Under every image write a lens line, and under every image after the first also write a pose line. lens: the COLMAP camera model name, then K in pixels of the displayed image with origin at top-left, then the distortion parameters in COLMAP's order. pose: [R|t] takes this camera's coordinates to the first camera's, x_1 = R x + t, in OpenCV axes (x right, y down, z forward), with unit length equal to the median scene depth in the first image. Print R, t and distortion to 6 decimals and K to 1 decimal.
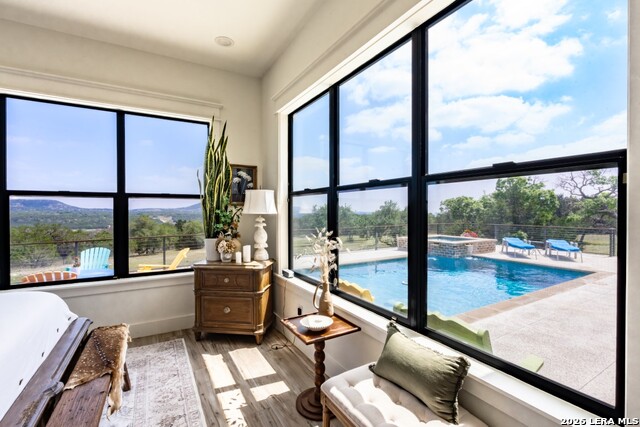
lens RADIAL K [[300.8, 0, 320.0], [0, 300.8, 213.5], [0, 0, 1]] dist [-0.001960, -0.000156]
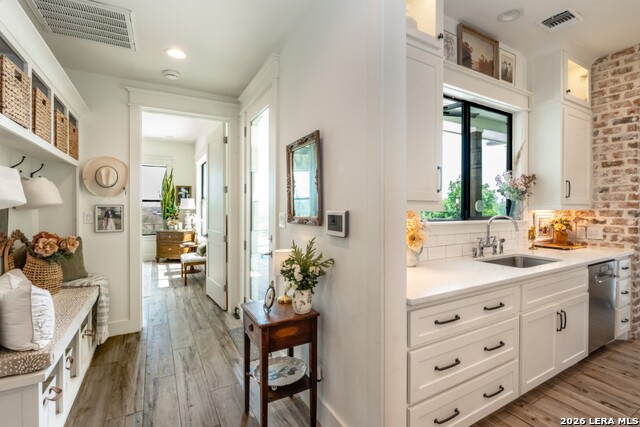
lens RADIAL K [[295.6, 0, 338.1], [0, 295.6, 206.8], [0, 0, 1]] dist [0.019437, 0.000059]
pose [[0.999133, -0.005810, 0.041220, 0.851510], [0.006355, 0.999894, -0.013103, 0.024119], [-0.041140, 0.013353, 0.999064, -1.299132]]
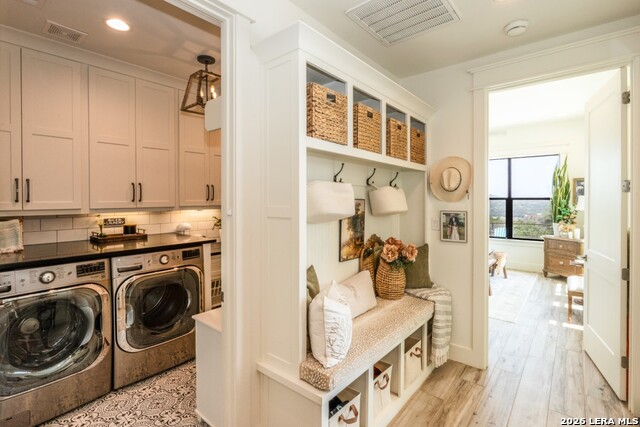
lens RADIAL K [[317.1, 0, 321.1], [0, 317.1, 200.6], [0, 0, 1]] dist [-0.005727, -0.001254]
pose [[0.364131, 0.000357, -0.931348, 0.857416], [-0.011881, 0.999920, -0.004262, -0.025018], [0.931272, 0.012617, 0.364106, -0.954539]]
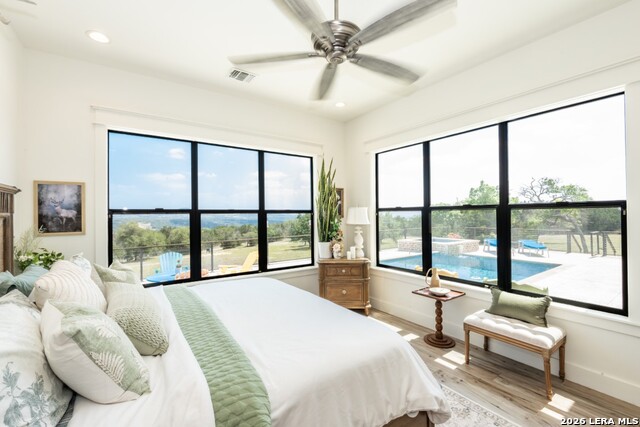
lens RADIAL K [[292.4, 0, 319.2], [0, 292.4, 212.2], [0, 0, 1]] dist [-0.000296, 0.000028]
pose [[0.995949, -0.006654, 0.089676, -0.506070], [0.008453, 0.999770, -0.019695, -0.028596], [-0.089524, 0.020374, 0.995776, -0.345858]]
